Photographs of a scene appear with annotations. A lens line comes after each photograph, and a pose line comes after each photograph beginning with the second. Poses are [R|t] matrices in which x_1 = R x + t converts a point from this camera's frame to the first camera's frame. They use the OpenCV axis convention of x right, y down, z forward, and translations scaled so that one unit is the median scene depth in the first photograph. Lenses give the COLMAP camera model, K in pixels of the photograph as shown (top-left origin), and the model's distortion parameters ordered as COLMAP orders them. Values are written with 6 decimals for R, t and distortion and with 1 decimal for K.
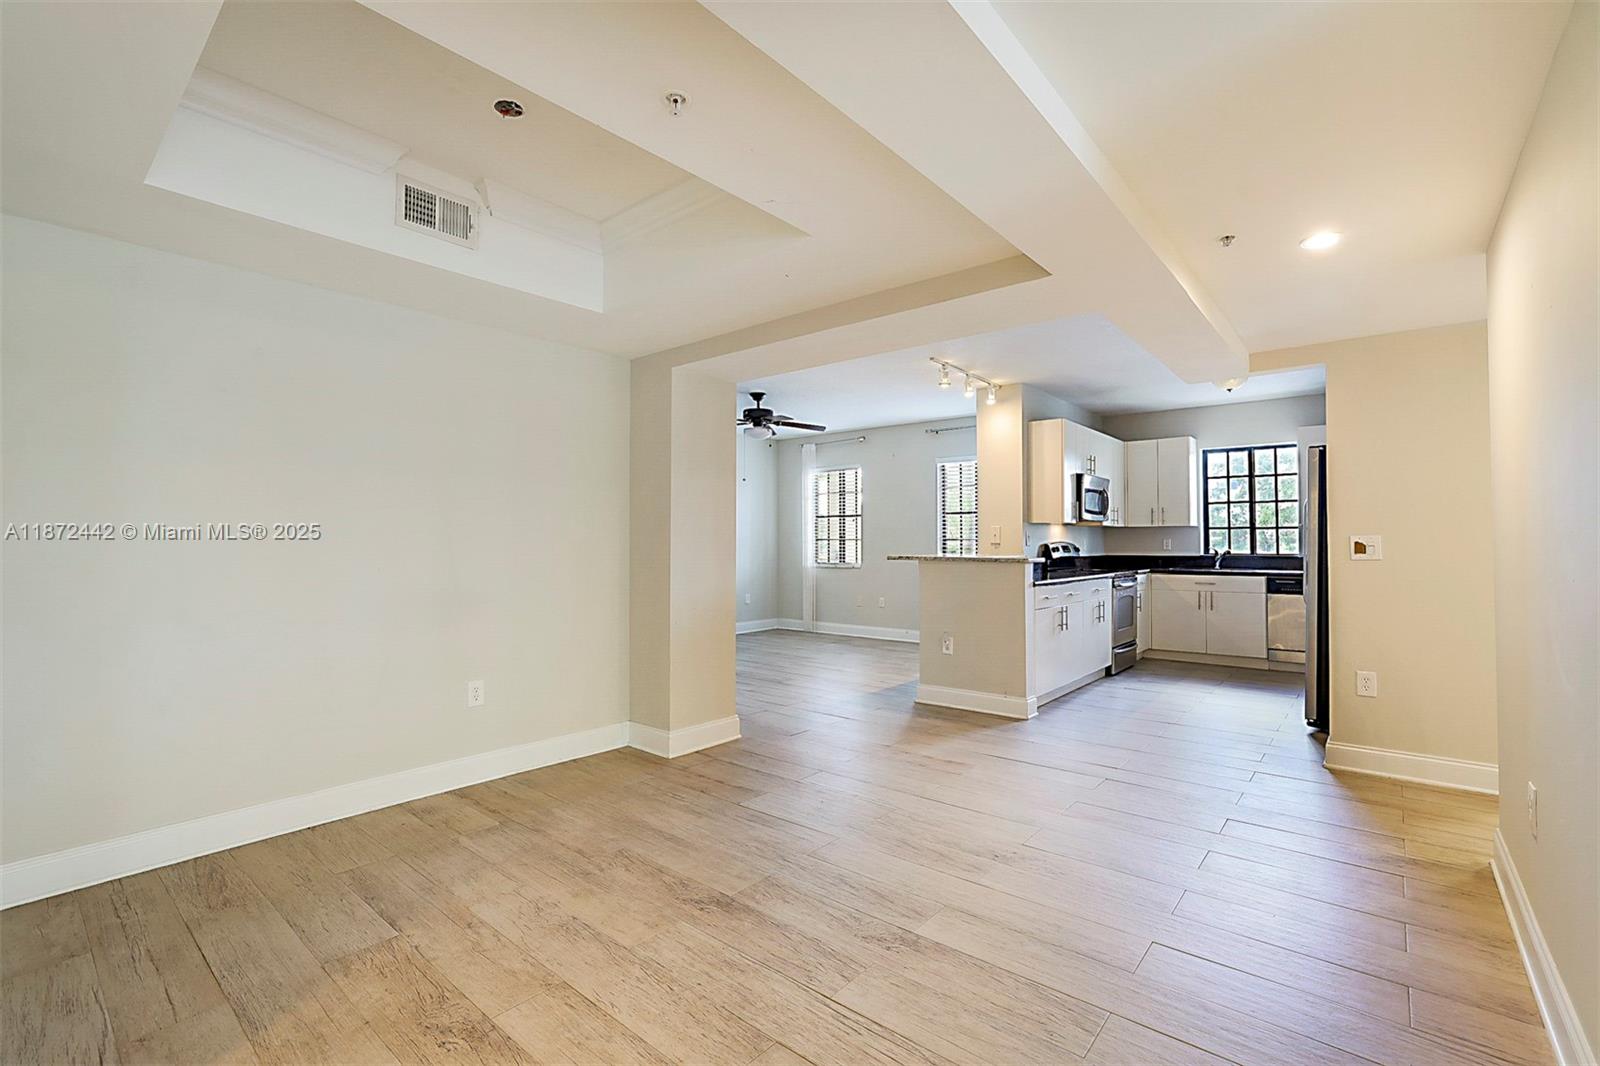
lens RADIAL K [[704.5, 0, 813.5], [0, 704.5, 534.5], [0, 0, 1]] dist [-0.019334, 0.004939]
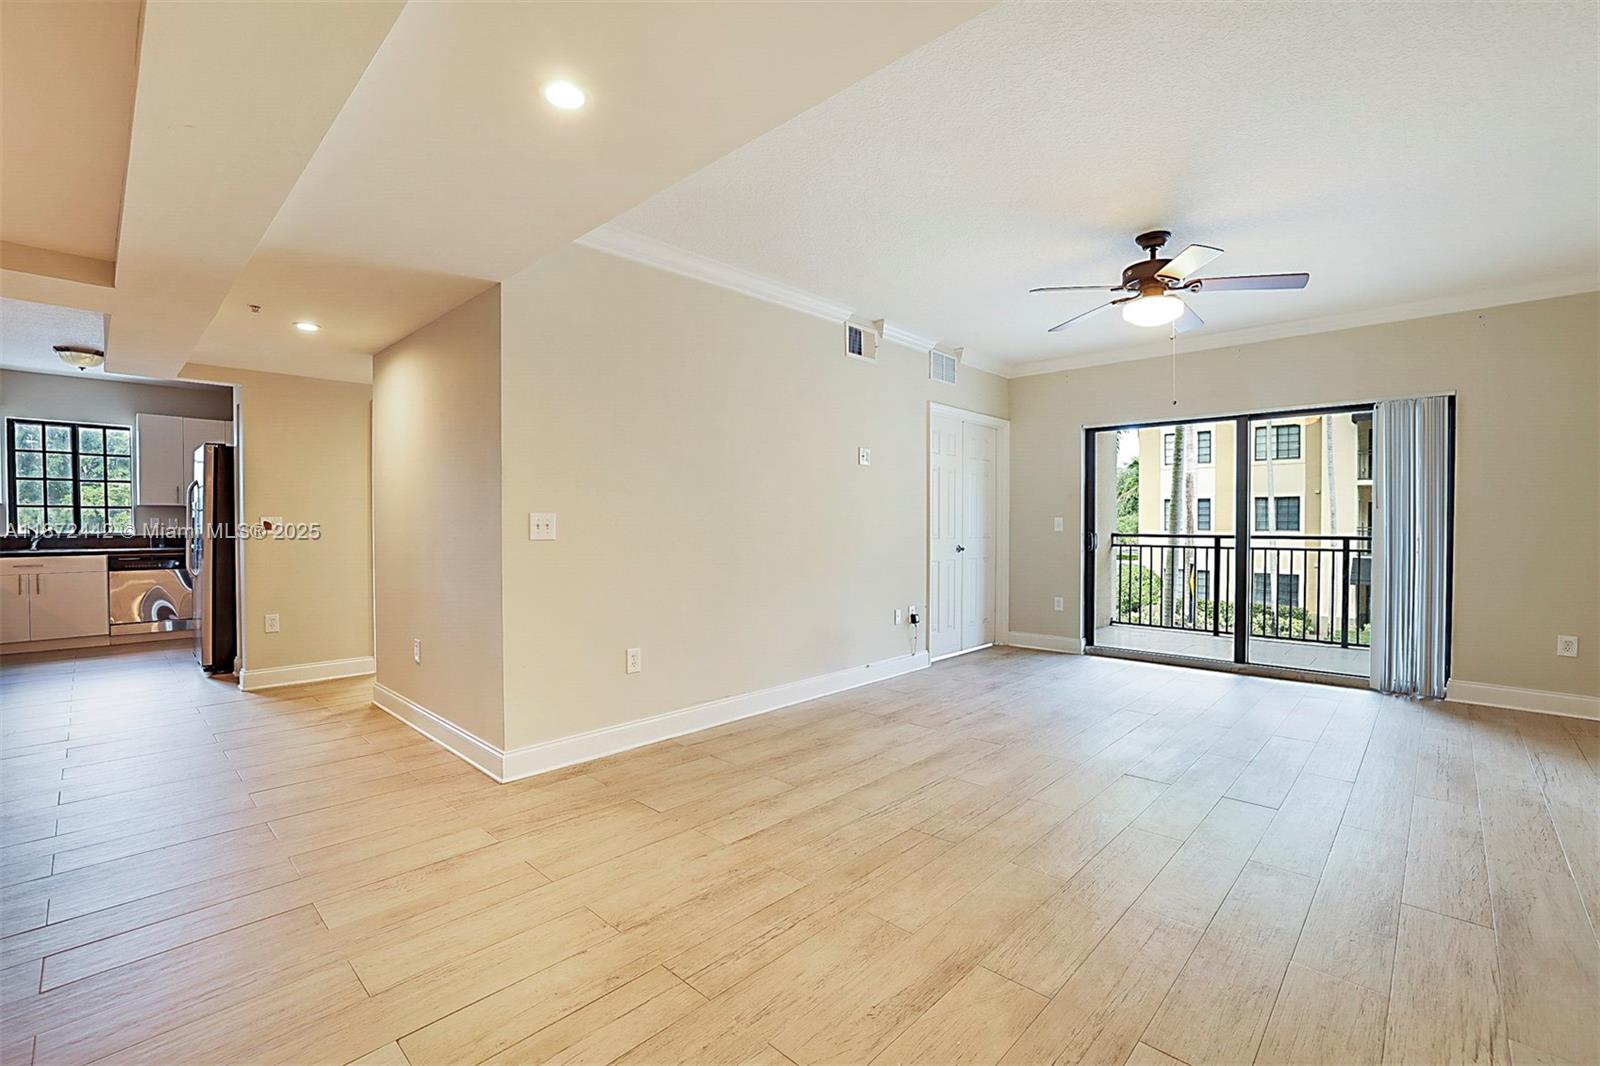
lens RADIAL K [[704.5, 0, 803.2], [0, 704.5, 535.8], [0, 0, 1]] dist [-0.019334, 0.004939]
pose [[0.080435, -0.017116, 0.996613, -0.257867], [-0.013689, 0.999739, 0.018275, -0.000450], [-0.996666, -0.015113, 0.080180, -0.084773]]
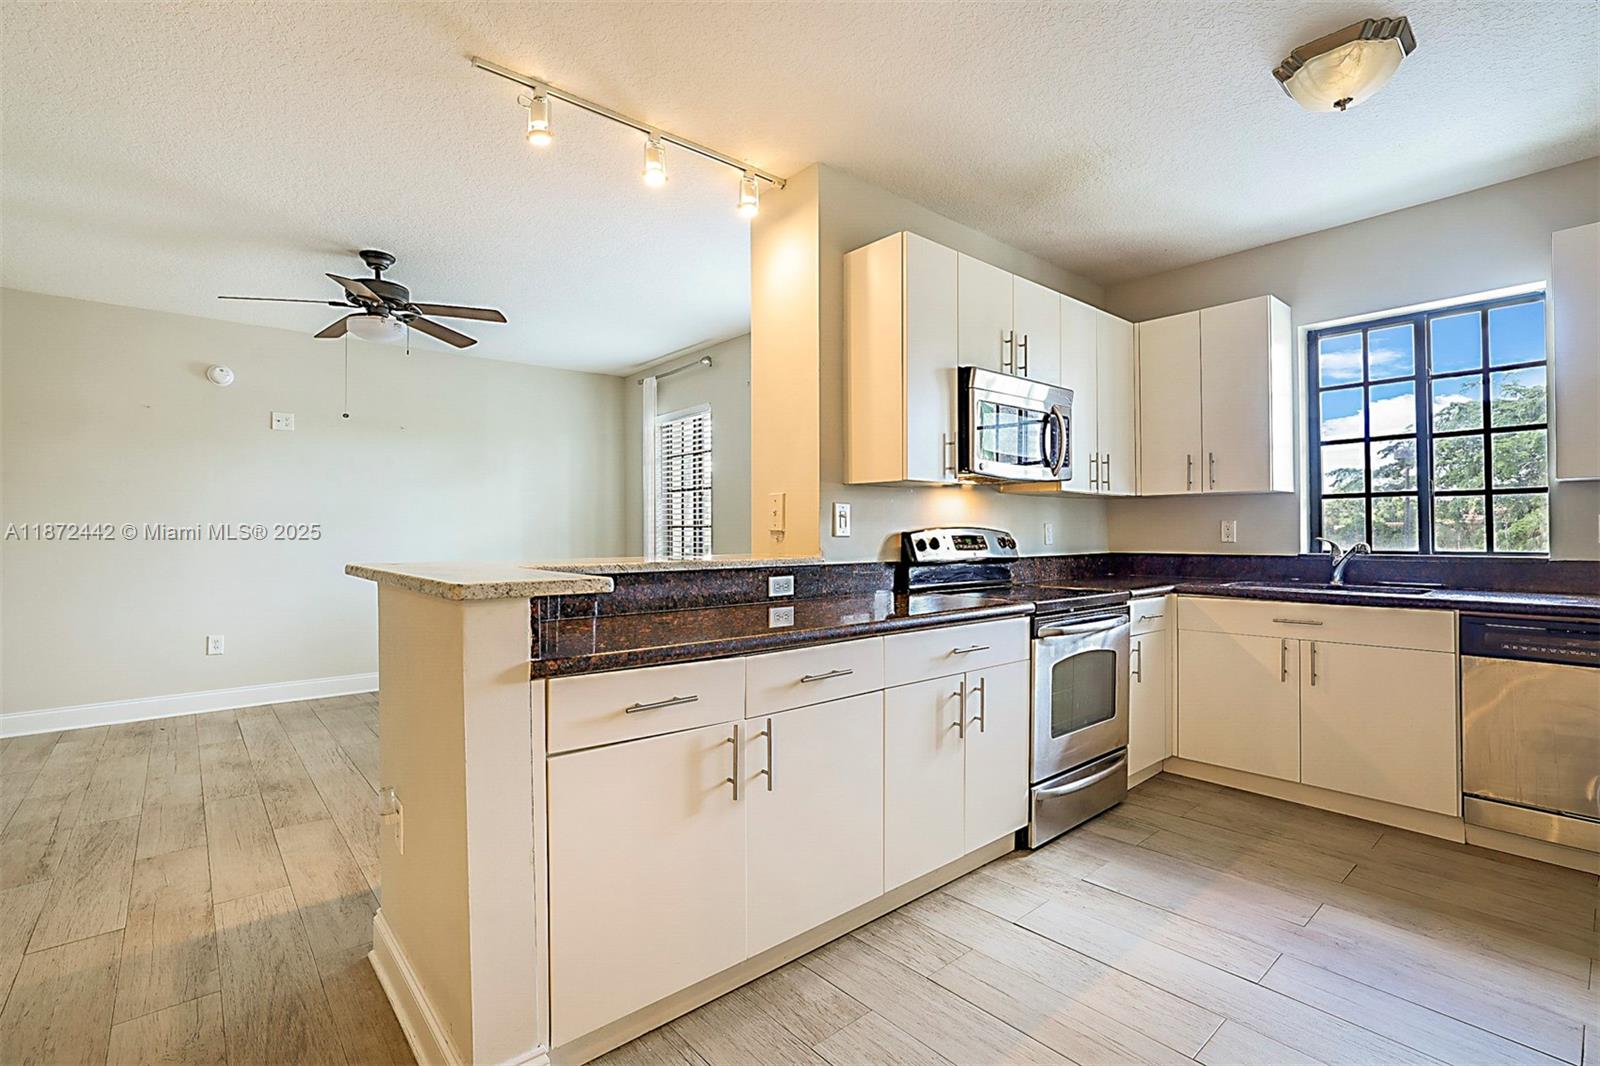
lens RADIAL K [[721.3, 0, 804.9], [0, 721.3, 530.9], [0, 0, 1]] dist [-0.035607, 0.011463]
pose [[0.984921, -0.004823, -0.172937, 0.325733], [0.006698, 0.999925, 0.010261, 0.007140], [0.172875, -0.011264, 0.984879, 0.501898]]
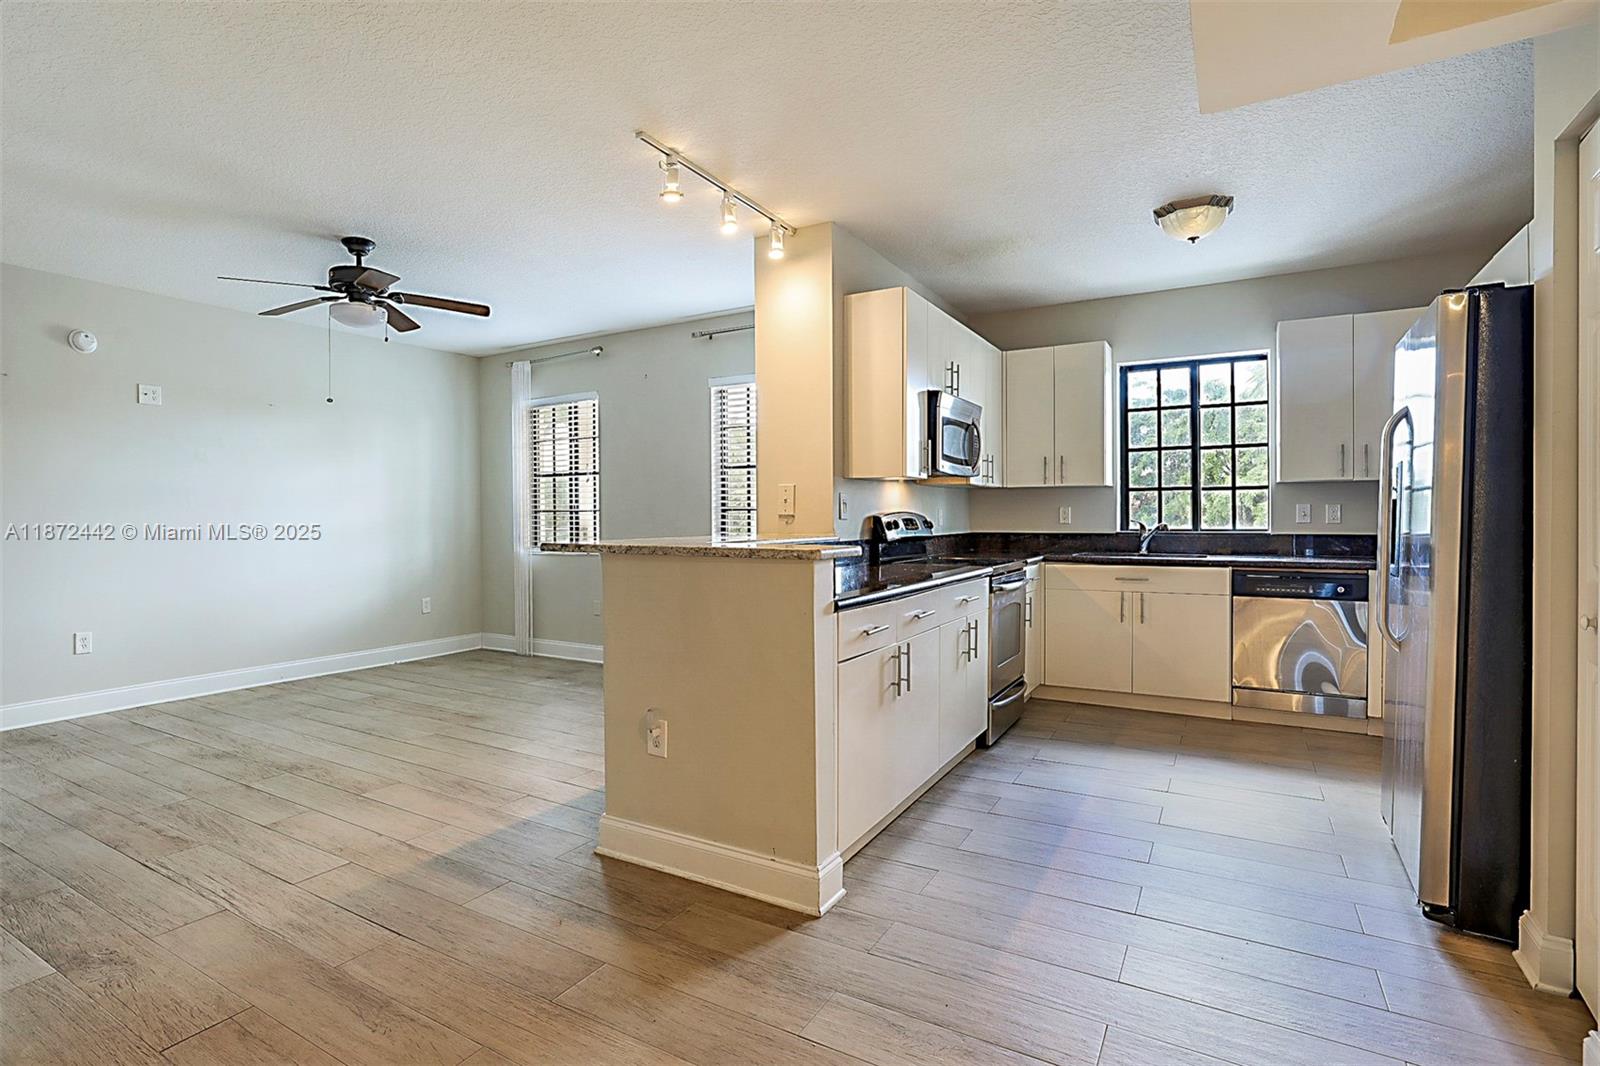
lens RADIAL K [[791.3, 0, 725.9], [0, 791.3, 530.9], [0, 0, 1]] dist [-0.036519, 0.003076]
pose [[0.993933, -0.007715, 0.109720, 0.130423], [0.004320, 0.999505, 0.031152, 0.004864], [-0.109907, -0.030489, 0.993474, 0.352789]]
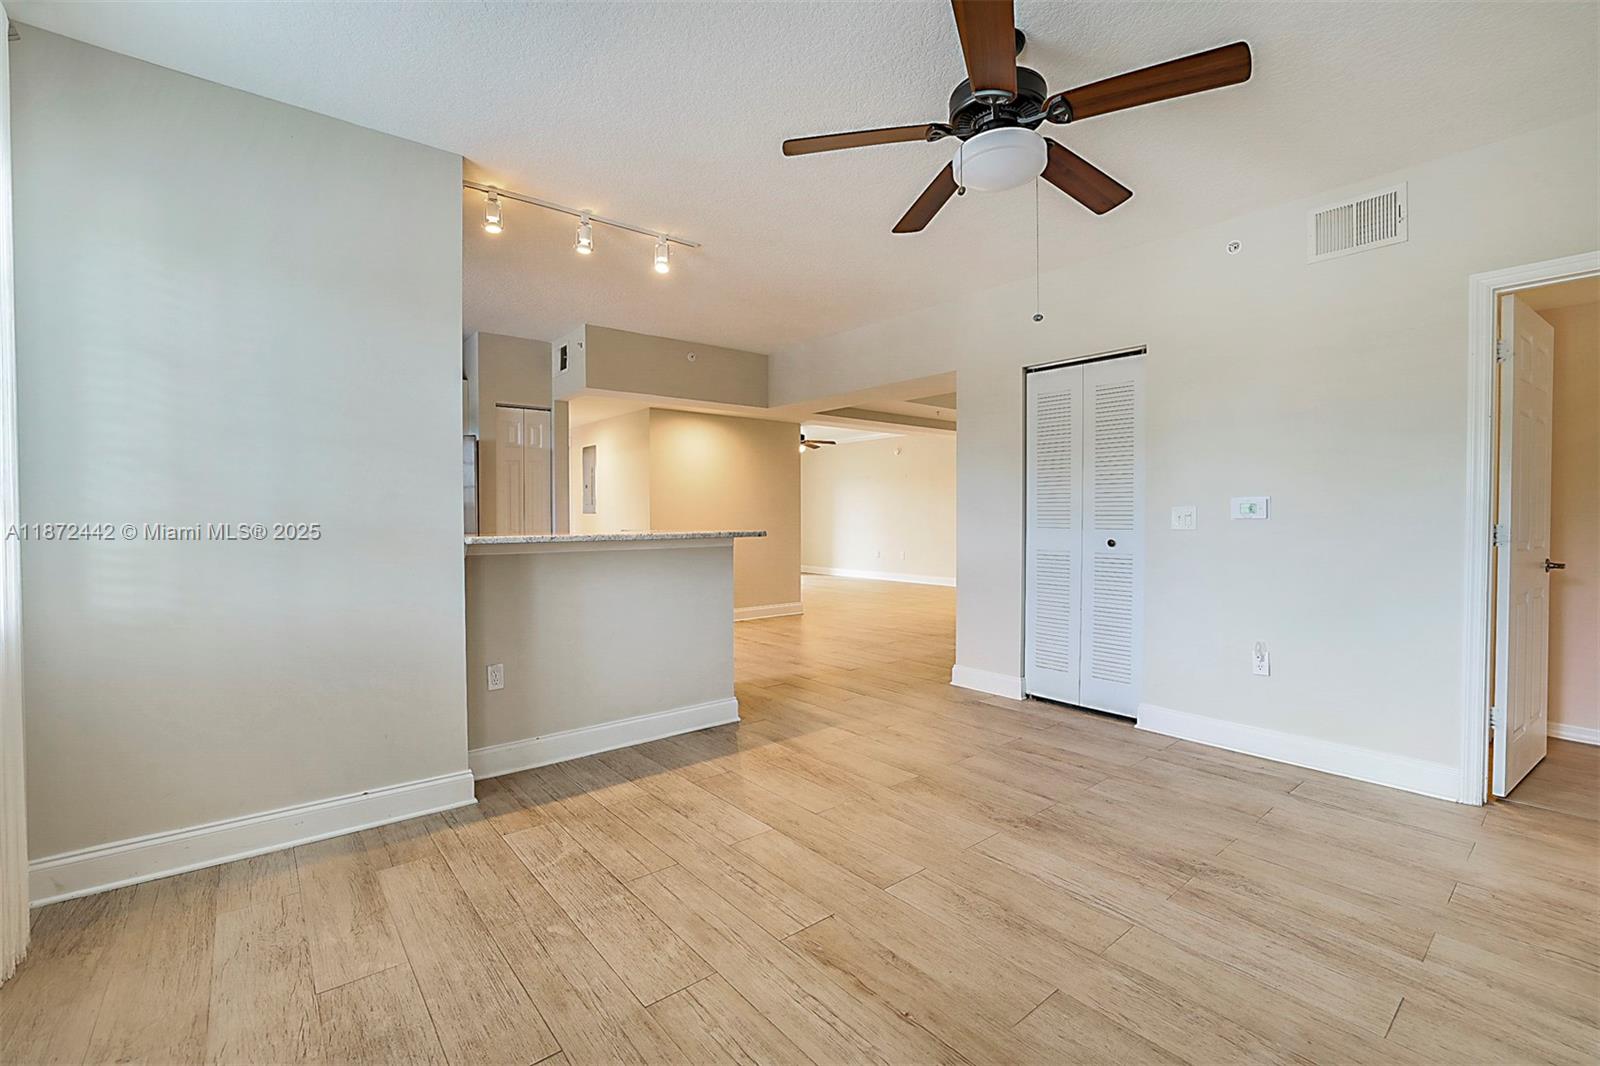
lens RADIAL K [[704.5, 0, 806.8], [0, 704.5, 527.4], [0, 0, 1]] dist [-0.019334, 0.004939]
pose [[-0.981272, -0.004167, 0.192583, -0.053718], [-0.003040, 0.999976, 0.006148, 0.017742], [-0.192604, 0.005448, -0.981261, 1.288822]]
